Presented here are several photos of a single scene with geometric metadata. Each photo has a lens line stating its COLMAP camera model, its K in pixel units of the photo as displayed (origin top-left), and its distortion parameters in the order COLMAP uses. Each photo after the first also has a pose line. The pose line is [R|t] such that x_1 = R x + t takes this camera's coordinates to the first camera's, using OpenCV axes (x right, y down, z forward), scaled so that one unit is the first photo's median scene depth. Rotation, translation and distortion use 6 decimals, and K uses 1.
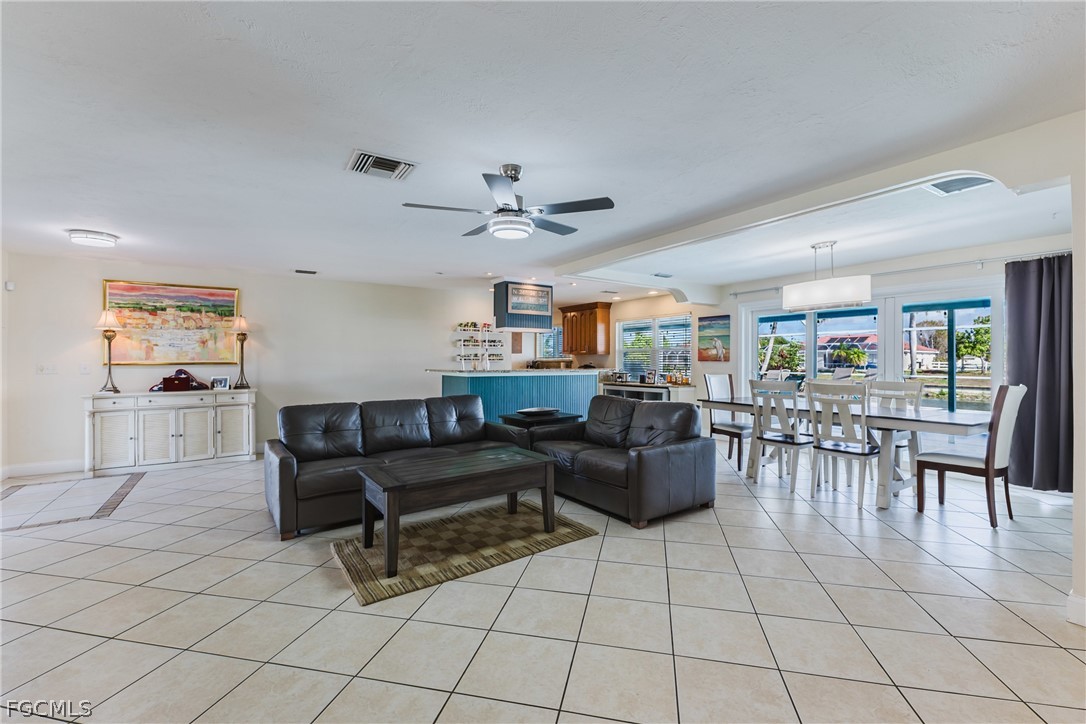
lens RADIAL K [[468.9, 0, 551.0], [0, 468.9, 358.5], [0, 0, 1]] dist [0.012967, -0.003124]
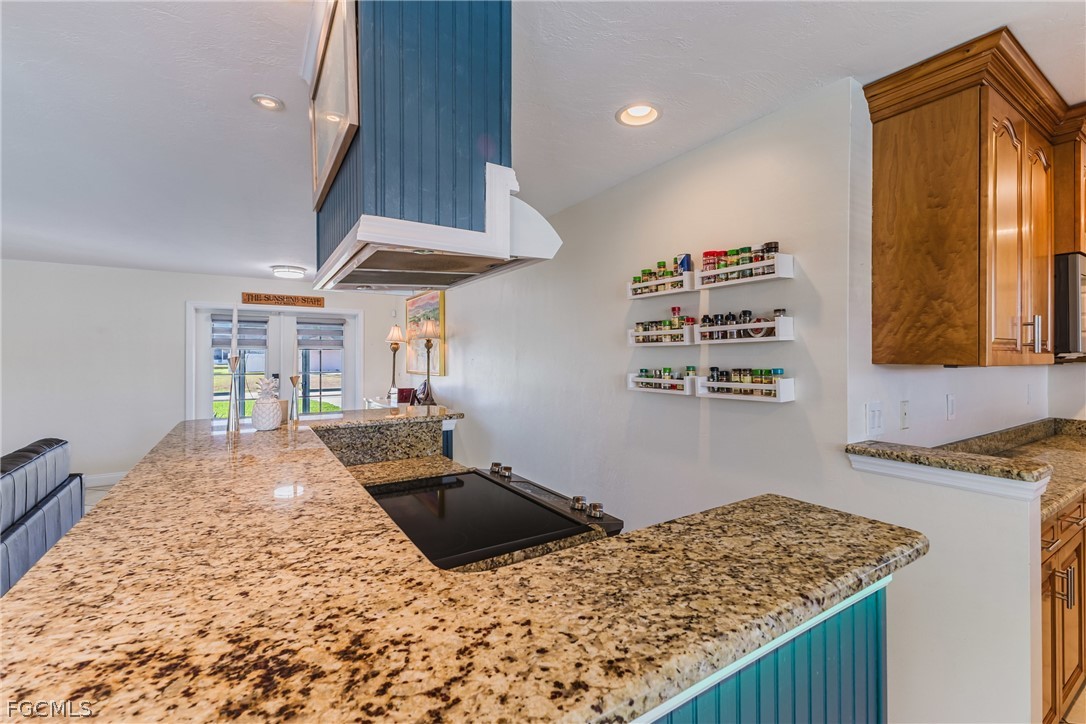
lens RADIAL K [[468.9, 0, 557.4], [0, 468.9, 357.6], [0, 0, 1]] dist [0.012967, -0.003124]
pose [[0.003873, -0.000023, -0.999993, 0.166429], [0.005043, 0.999987, -0.000003, -0.021711], [0.999980, -0.005043, 0.003873, 1.237809]]
